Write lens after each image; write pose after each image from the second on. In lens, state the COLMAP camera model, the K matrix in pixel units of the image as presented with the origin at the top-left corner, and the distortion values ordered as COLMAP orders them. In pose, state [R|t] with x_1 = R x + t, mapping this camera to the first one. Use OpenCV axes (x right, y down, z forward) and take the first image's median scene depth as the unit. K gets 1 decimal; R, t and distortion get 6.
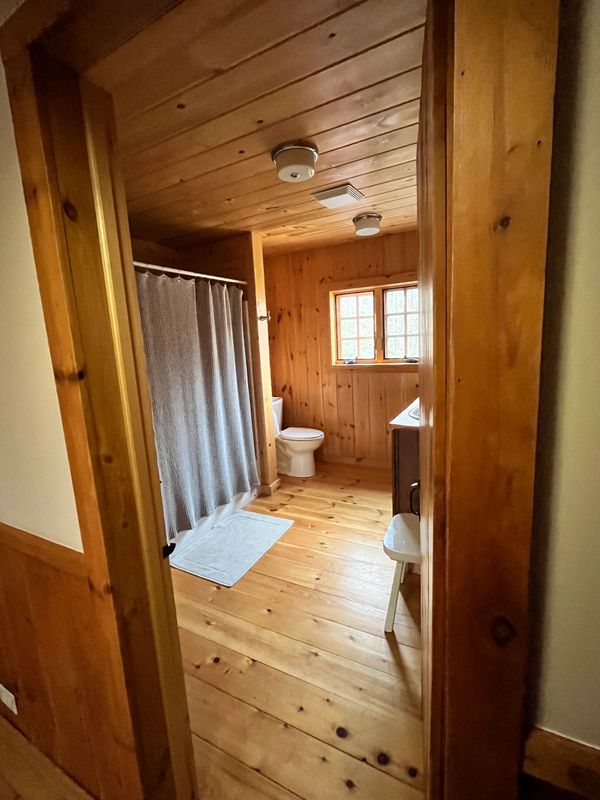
lens RADIAL K [[356.4, 0, 296.6], [0, 356.4, 400.3], [0, 0, 1]] dist [-0.002986, -0.001378]
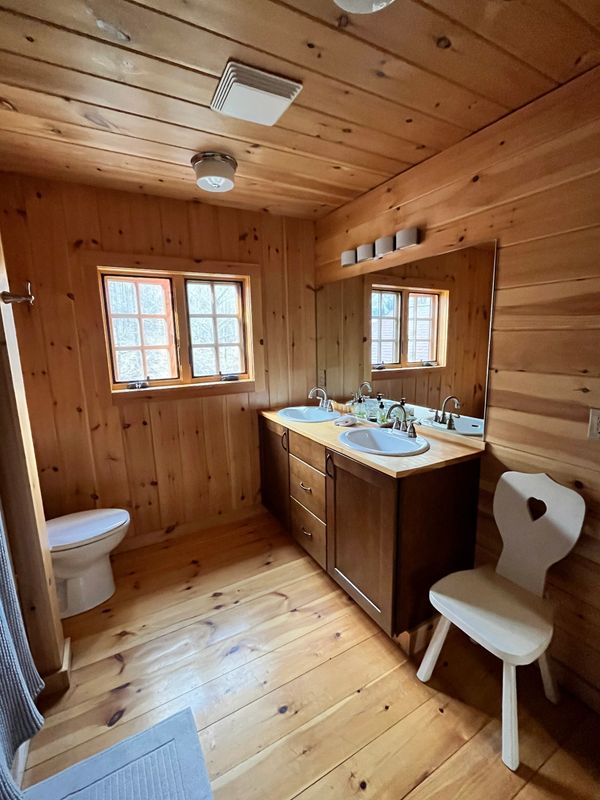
lens RADIAL K [[356.4, 0, 302.0], [0, 356.4, 398.0], [0, 0, 1]] dist [-0.002986, -0.001378]
pose [[0.541818, -0.103872, 0.834053, -0.235841], [0.133160, 0.990410, 0.036841, -0.073842], [-0.829880, 0.091101, 0.550454, 0.440393]]
